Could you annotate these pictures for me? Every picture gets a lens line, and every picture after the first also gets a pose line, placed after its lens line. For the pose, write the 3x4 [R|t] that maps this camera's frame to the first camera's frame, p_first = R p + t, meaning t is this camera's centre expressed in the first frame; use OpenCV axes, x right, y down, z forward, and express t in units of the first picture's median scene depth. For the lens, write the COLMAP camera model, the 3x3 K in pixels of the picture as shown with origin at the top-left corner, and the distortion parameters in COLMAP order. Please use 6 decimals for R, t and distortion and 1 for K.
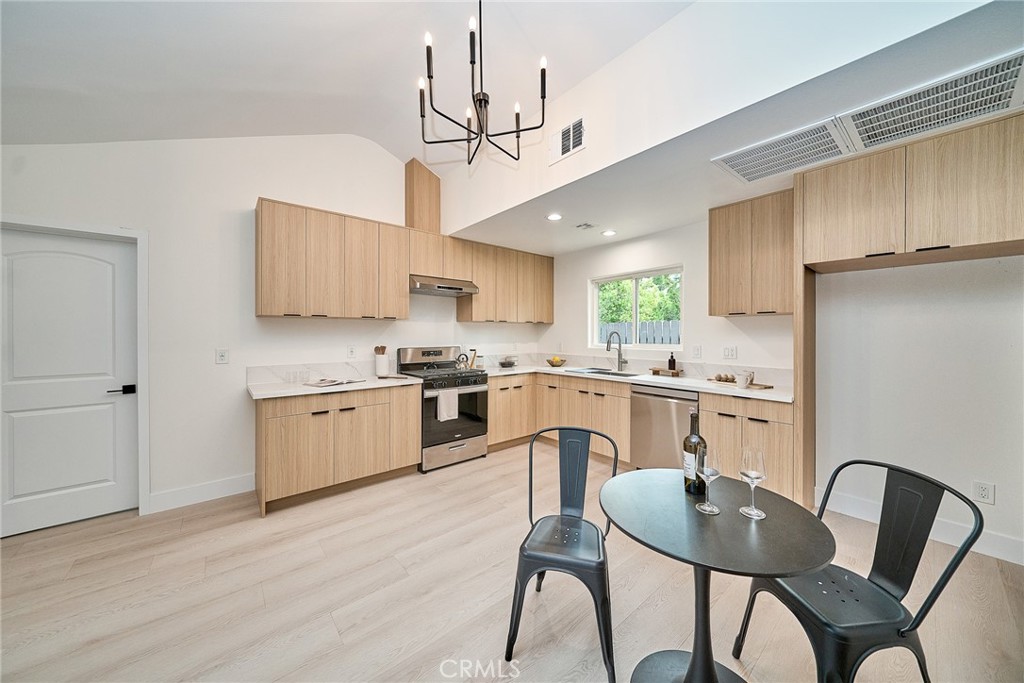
lens RADIAL K [[350.4, 0, 534.5], [0, 350.4, 330.4], [0, 0, 1]] dist [0.000674, -0.000911]
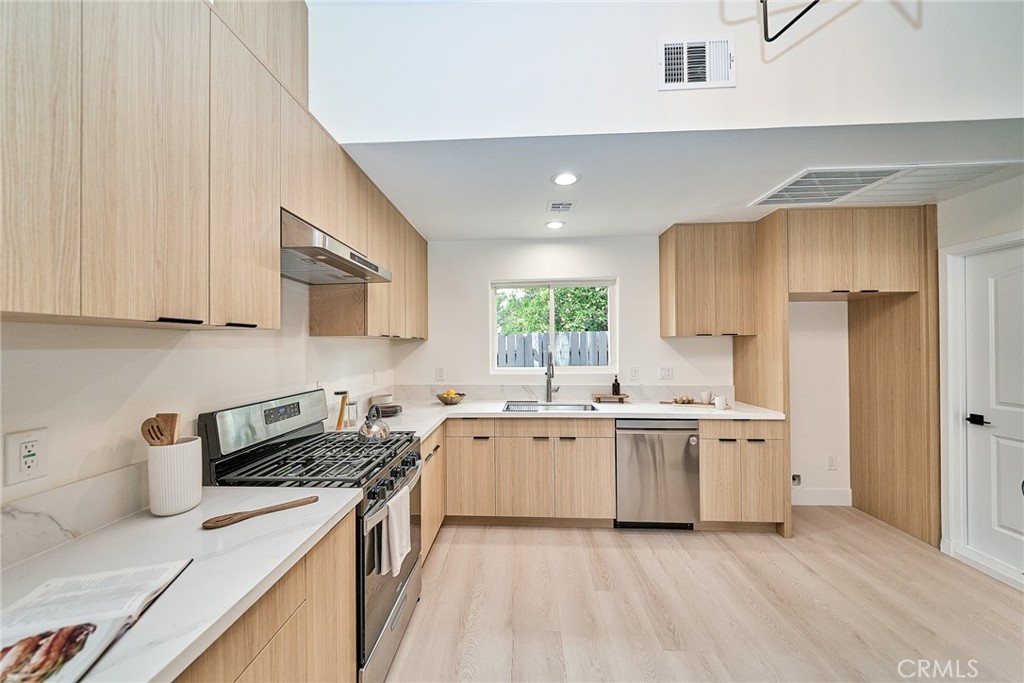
lens RADIAL K [[350.4, 0, 507.2], [0, 350.4, 341.6], [0, 0, 1]] dist [0.000674, -0.000911]
pose [[0.715409, 0.004591, 0.698691, -0.442428], [-0.000116, 0.999979, -0.006453, -0.018421], [-0.698706, 0.004536, 0.715395, 0.575326]]
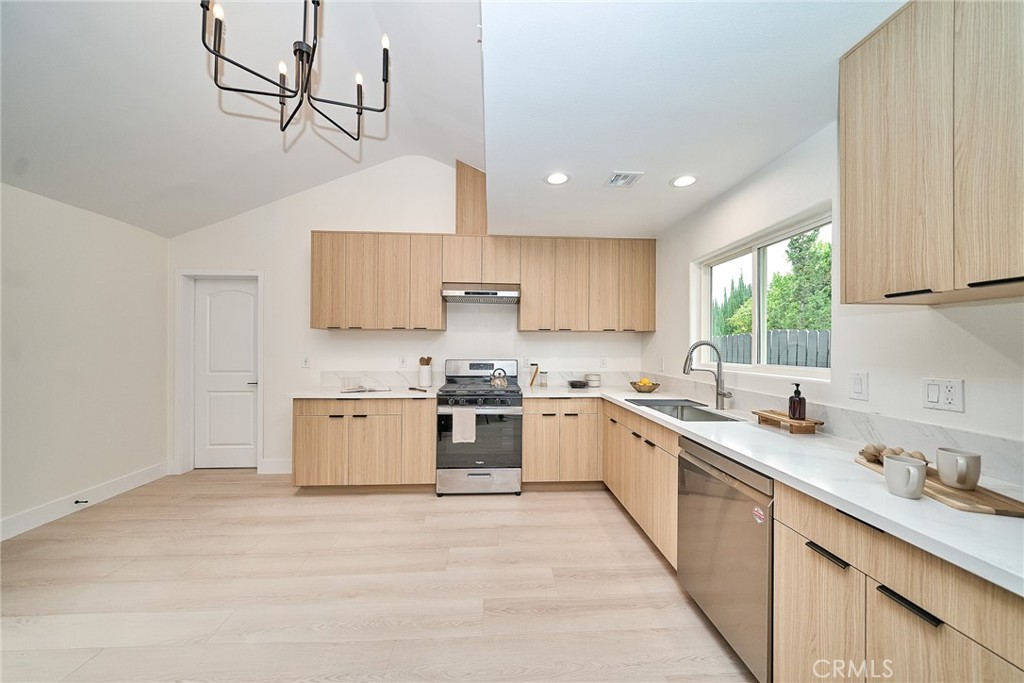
lens RADIAL K [[350.4, 0, 523.8], [0, 350.4, 343.1], [0, 0, 1]] dist [0.000674, -0.000911]
pose [[0.785569, -0.001532, -0.618772, 0.407325], [0.000131, 0.999997, -0.002310, 0.007401], [0.618774, 0.001734, 0.785567, 0.388768]]
